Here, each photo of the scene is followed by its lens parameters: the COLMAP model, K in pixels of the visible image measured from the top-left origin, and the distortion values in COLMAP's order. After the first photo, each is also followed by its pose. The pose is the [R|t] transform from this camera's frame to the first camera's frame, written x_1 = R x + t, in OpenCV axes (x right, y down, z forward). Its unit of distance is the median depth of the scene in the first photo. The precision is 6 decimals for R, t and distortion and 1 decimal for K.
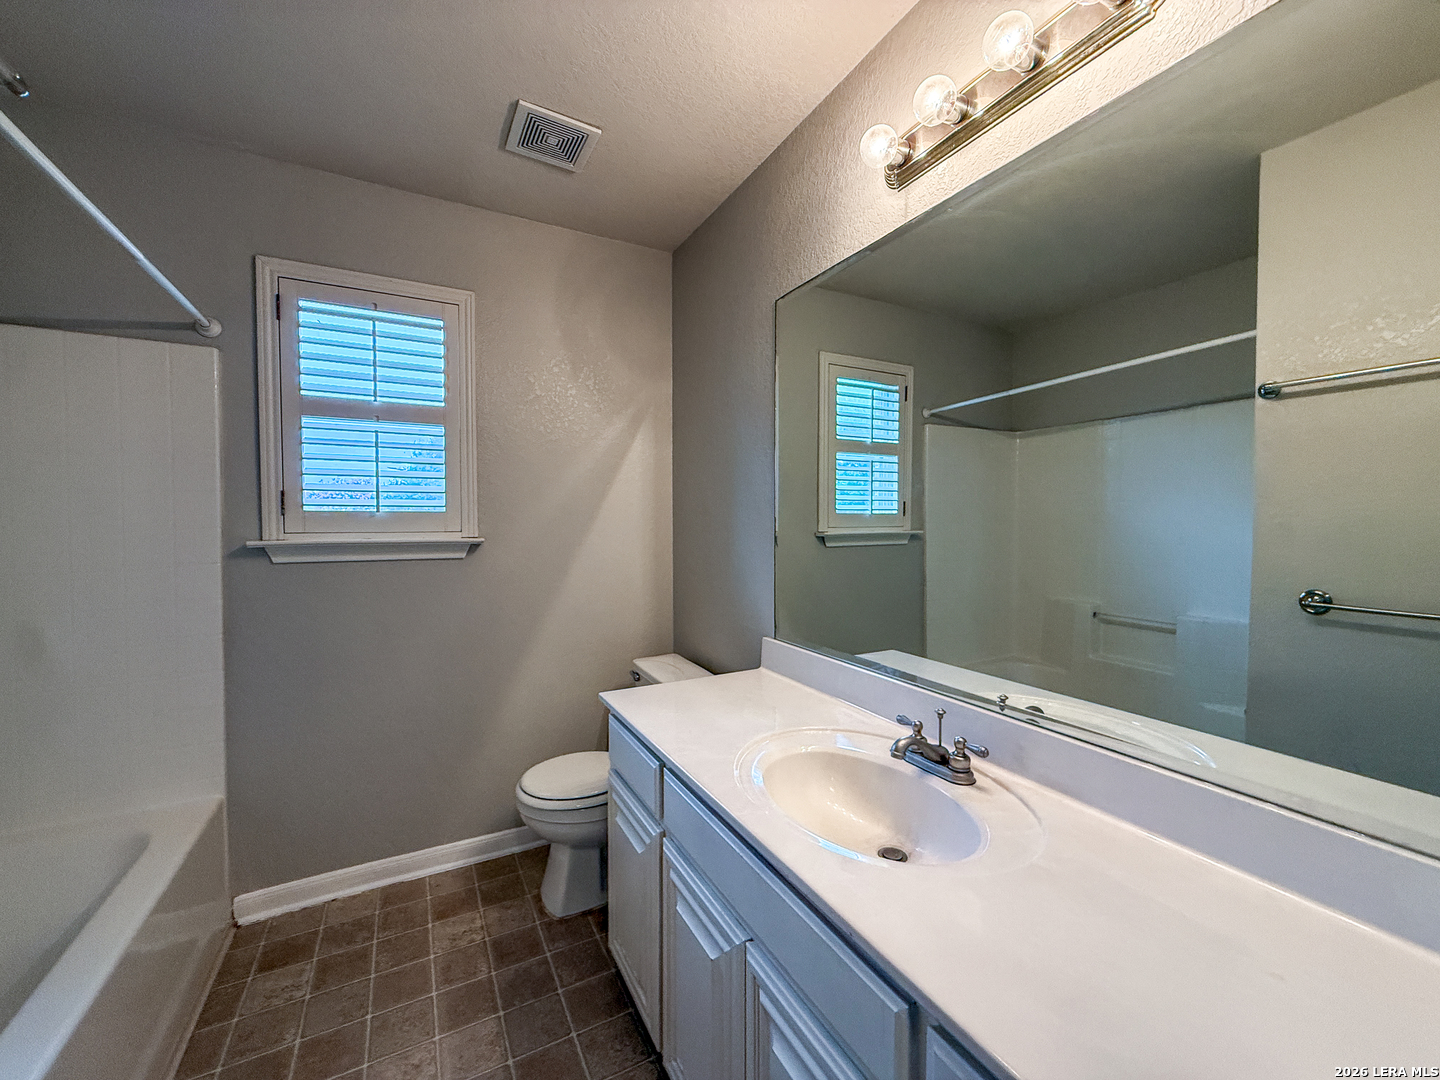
lens RADIAL K [[575.7, 0, 719.9], [0, 575.7, 537.5], [0, 0, 1]] dist [0.001361, -0.000682]
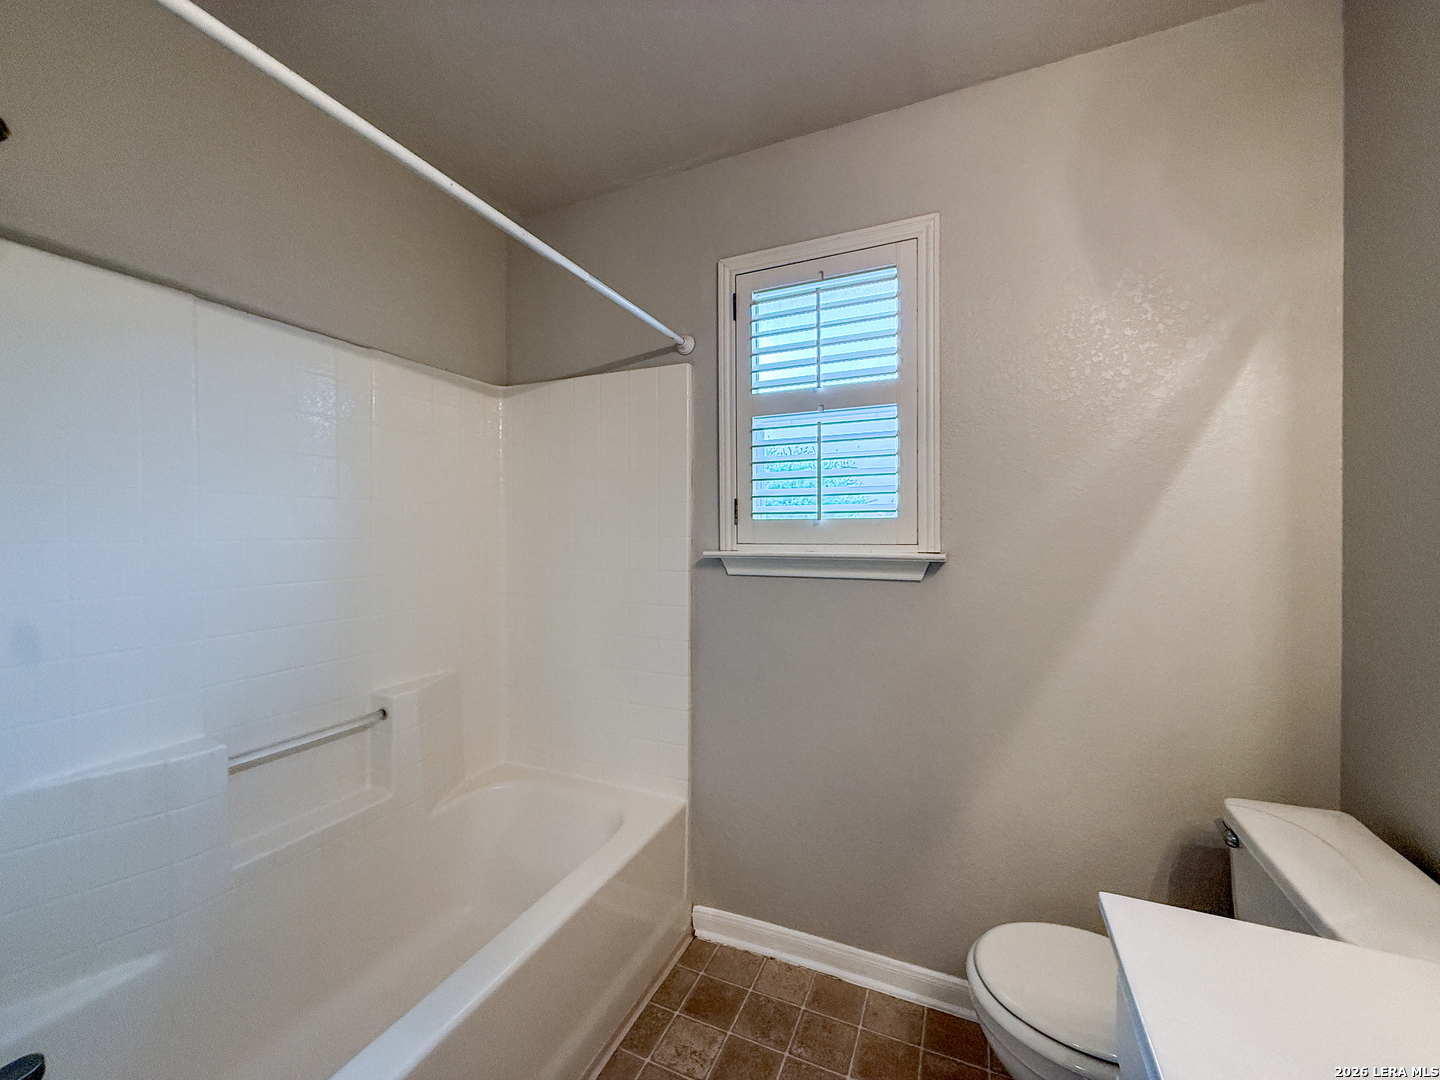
lens RADIAL K [[575.7, 0, 717.9], [0, 575.7, 535.3], [0, 0, 1]] dist [0.001361, -0.000682]
pose [[0.605754, 0.005650, -0.795632, -0.020464], [-0.018265, 0.999810, -0.006806, -0.013962], [0.795442, 0.018655, 0.605743, 0.394043]]
